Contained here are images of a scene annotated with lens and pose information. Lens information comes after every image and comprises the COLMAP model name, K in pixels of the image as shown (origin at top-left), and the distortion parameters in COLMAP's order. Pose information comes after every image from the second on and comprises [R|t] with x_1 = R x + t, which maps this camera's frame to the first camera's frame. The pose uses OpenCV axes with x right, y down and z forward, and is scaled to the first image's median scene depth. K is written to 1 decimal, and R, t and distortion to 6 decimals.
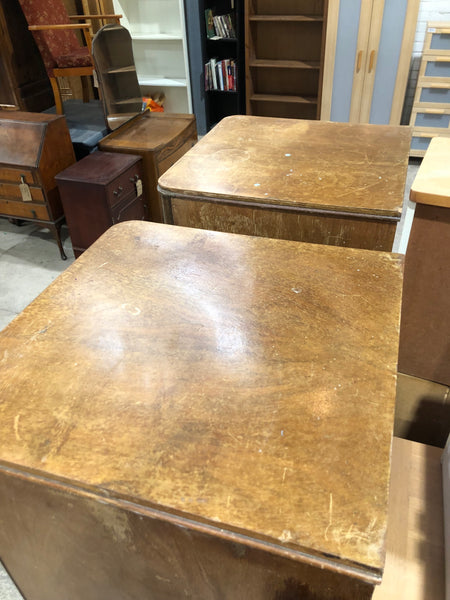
lens RADIAL K [[493.3, 0, 225.0], [0, 493.3, 300.0], [0, 0, 1]] dist [0.042742, -0.051290]
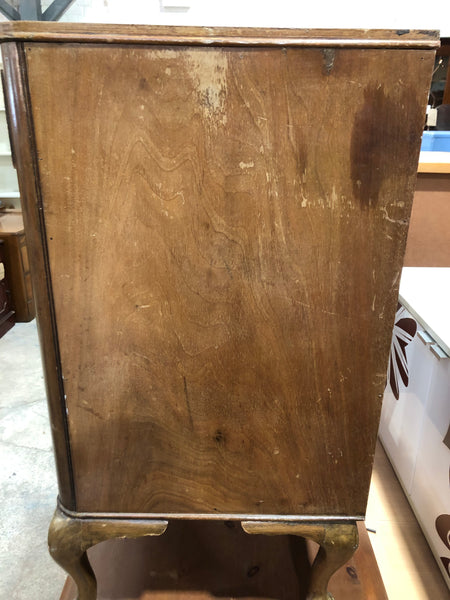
lens RADIAL K [[493.3, 0, 225.0], [0, 493.3, 300.0], [0, 0, 1]] dist [0.042742, -0.051290]
pose [[0.948576, -0.070890, 0.308511, -0.044808], [0.152235, 0.956658, -0.248254, 0.094049], [-0.277540, 0.282454, 0.918254, 0.007851]]
